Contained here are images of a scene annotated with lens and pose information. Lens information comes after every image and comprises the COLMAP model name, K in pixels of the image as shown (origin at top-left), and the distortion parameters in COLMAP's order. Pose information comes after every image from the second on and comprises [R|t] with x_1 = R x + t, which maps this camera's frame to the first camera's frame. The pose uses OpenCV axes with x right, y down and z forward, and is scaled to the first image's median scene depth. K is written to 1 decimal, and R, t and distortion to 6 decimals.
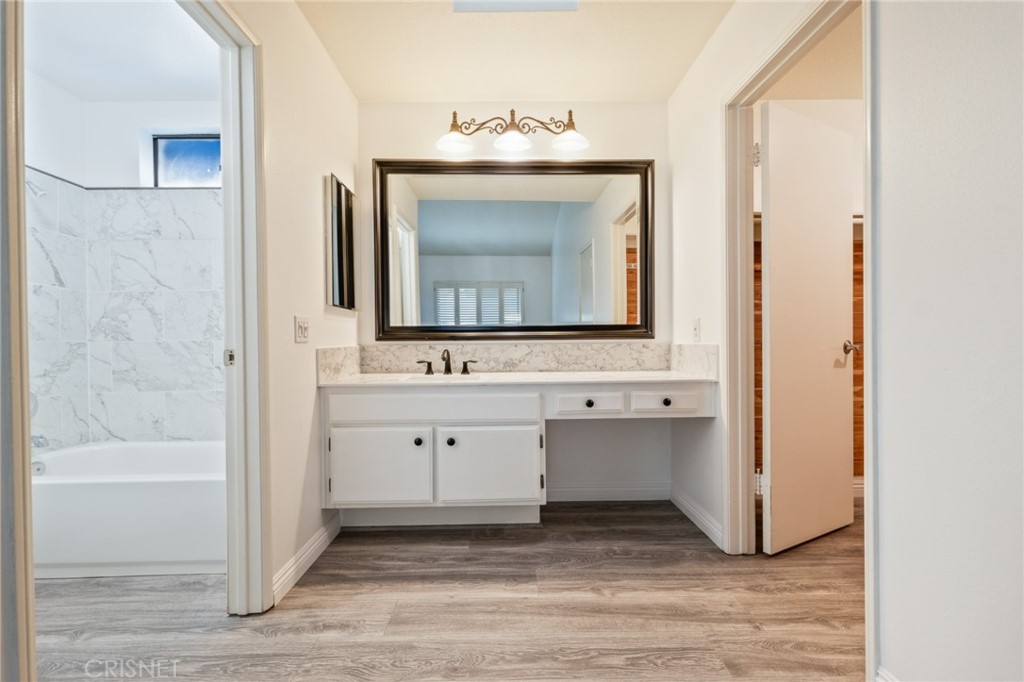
lens RADIAL K [[417.8, 0, 512.6], [0, 417.8, 343.5], [0, 0, 1]] dist [0.003515, -0.000809]
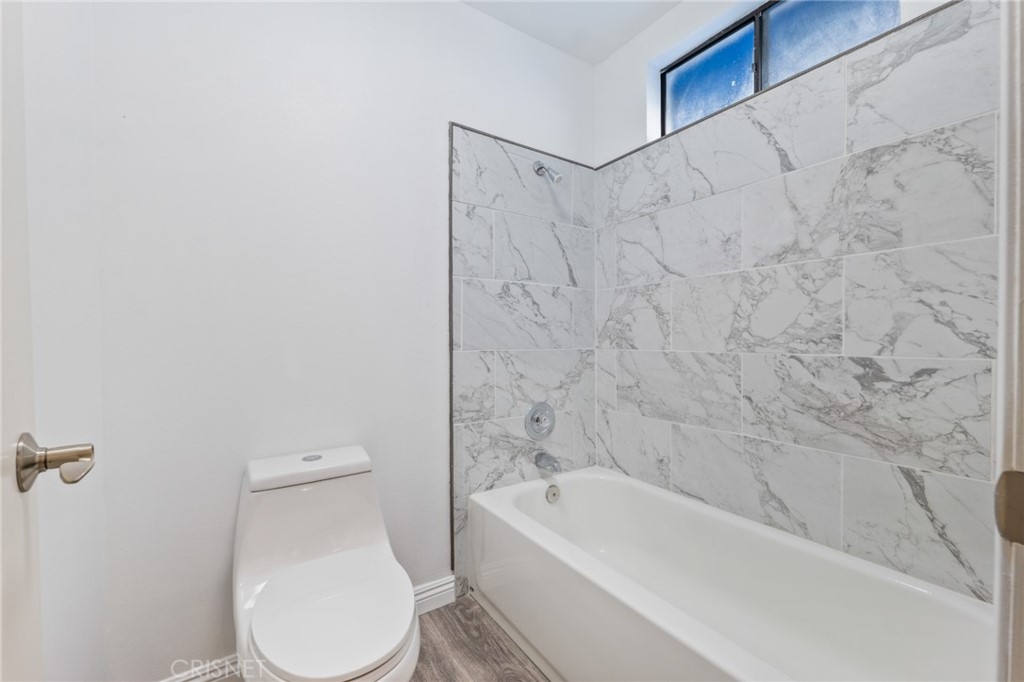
lens RADIAL K [[417.8, 0, 512.6], [0, 417.8, 343.5], [0, 0, 1]] dist [0.003515, -0.000809]
pose [[0.543655, 0.020944, -0.839047, -0.385926], [-0.004029, 0.999742, 0.022344, -0.033575], [0.839299, -0.008767, 0.543599, 0.389790]]
